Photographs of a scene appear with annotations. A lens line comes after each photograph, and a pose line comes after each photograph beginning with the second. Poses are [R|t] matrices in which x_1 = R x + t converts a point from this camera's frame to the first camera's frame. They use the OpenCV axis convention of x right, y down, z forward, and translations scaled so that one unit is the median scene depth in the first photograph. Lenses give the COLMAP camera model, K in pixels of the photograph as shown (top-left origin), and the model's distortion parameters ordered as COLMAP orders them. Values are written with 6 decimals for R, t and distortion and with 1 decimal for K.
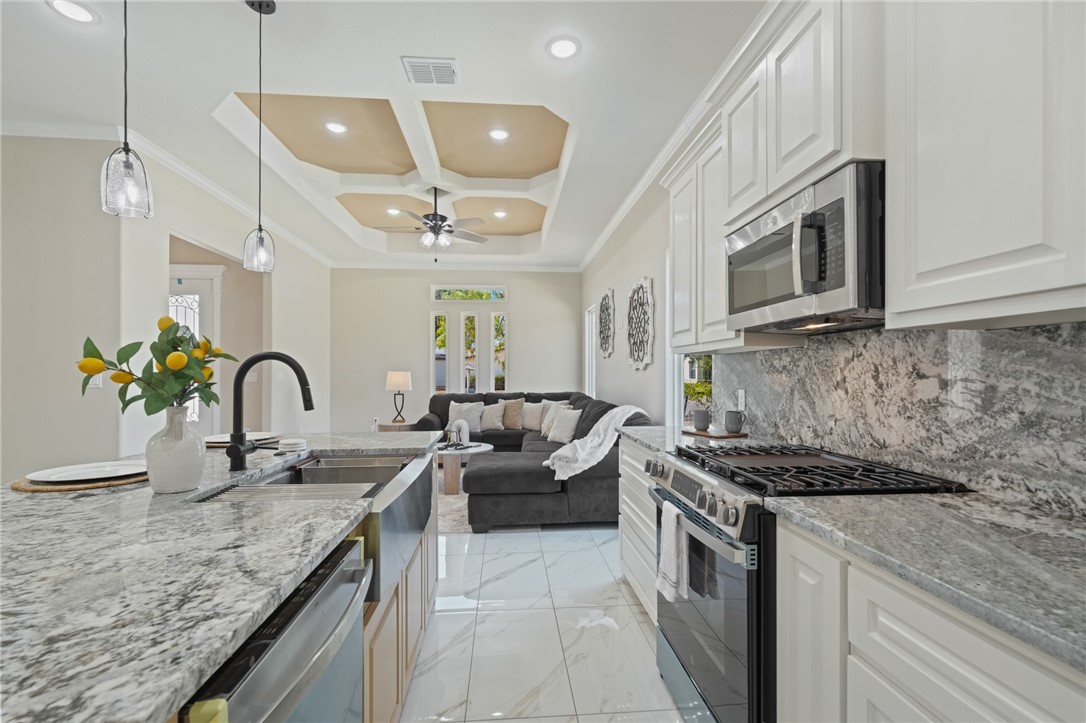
lens RADIAL K [[481.2, 0, 551.2], [0, 481.2, 373.8], [0, 0, 1]] dist [0.000672, 0.000408]
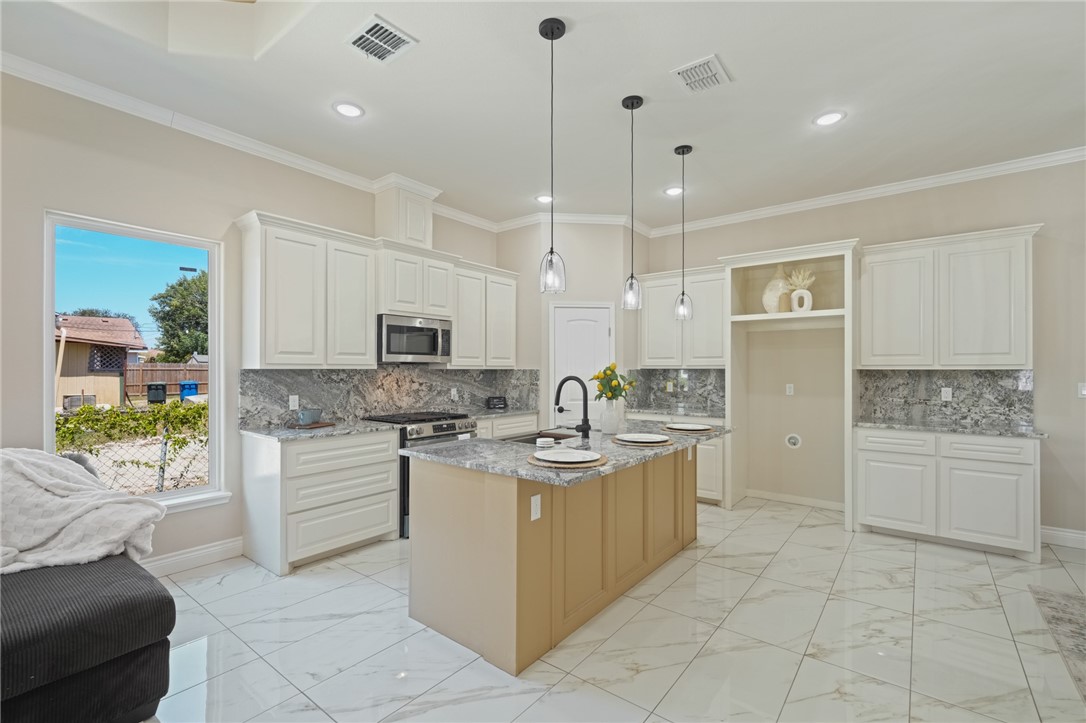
lens RADIAL K [[481.2, 0, 543.2], [0, 481.2, 368.7], [0, 0, 1]] dist [0.000672, 0.000408]
pose [[-0.723504, 0.001222, 0.690319, -1.744779], [0.000123, 0.999999, -0.001641, -0.067051], [-0.690320, -0.001103, -0.723503, 2.357220]]
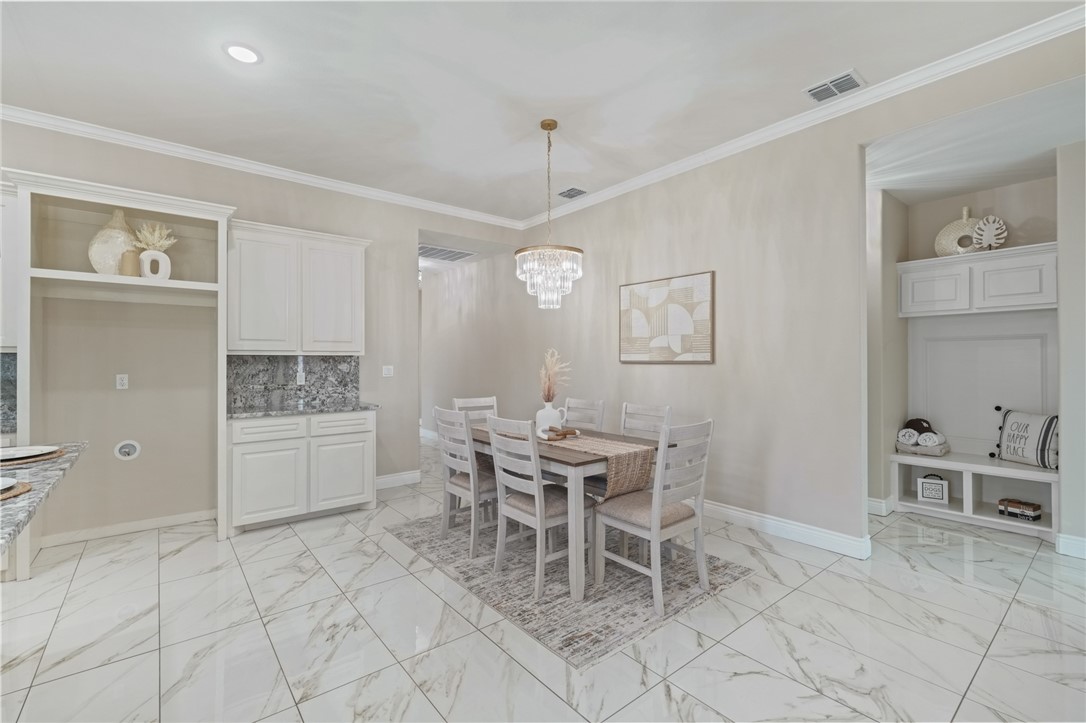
lens RADIAL K [[481.2, 0, 549.1], [0, 481.2, 357.1], [0, 0, 1]] dist [0.000672, 0.000408]
pose [[-0.829626, 0.000569, -0.558319, -1.205033], [0.003604, 0.999984, -0.004337, -0.041425], [0.558308, -0.005610, -0.829615, 2.095995]]
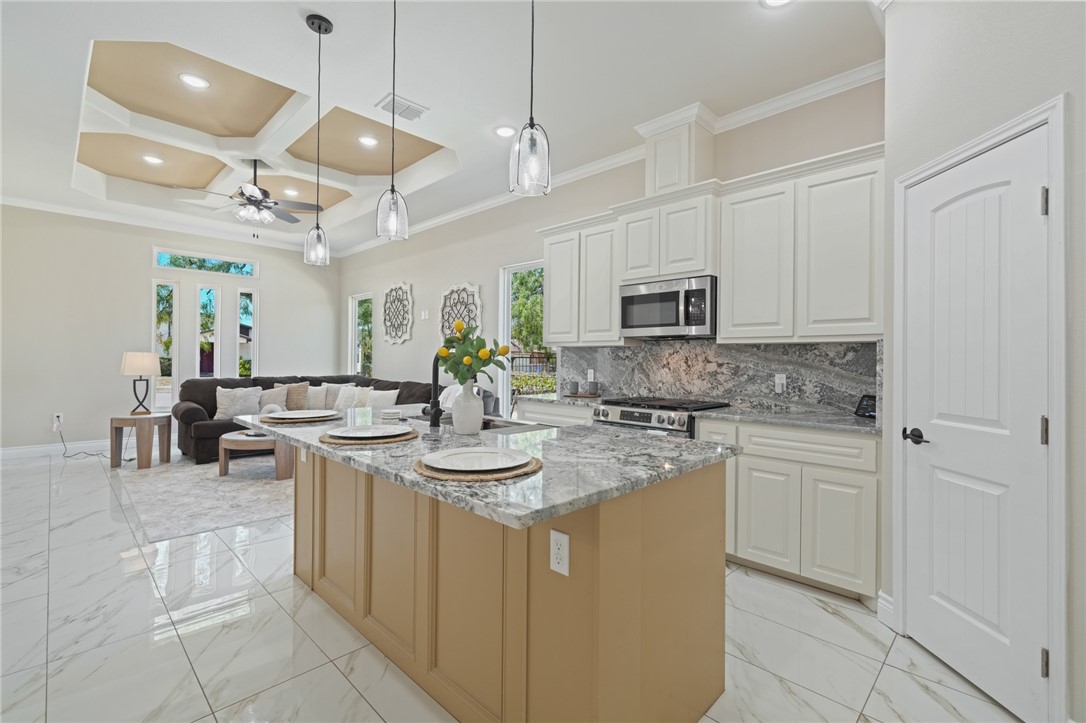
lens RADIAL K [[481.2, 0, 548.9], [0, 481.2, 358.1], [0, 0, 1]] dist [0.000672, 0.000408]
pose [[0.761924, 0.010586, 0.647580, -1.232320], [-0.010597, 0.999936, -0.003878, 0.003443], [-0.647580, -0.003907, 0.761987, -0.275514]]
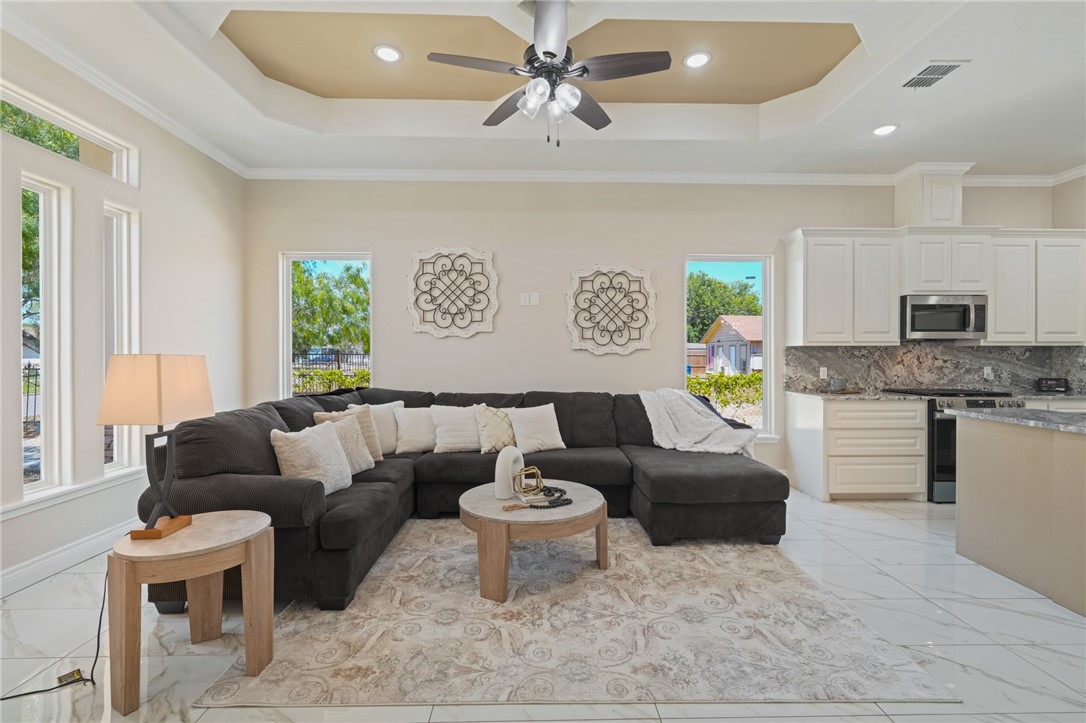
lens RADIAL K [[481.2, 0, 548.9], [0, 481.2, 357.8], [0, 0, 1]] dist [0.000672, 0.000408]
pose [[0.075969, -0.002460, 0.997107, -2.275129], [0.000630, 0.999997, 0.002419, -0.010489], [-0.997110, 0.000445, 0.075971, 2.914472]]
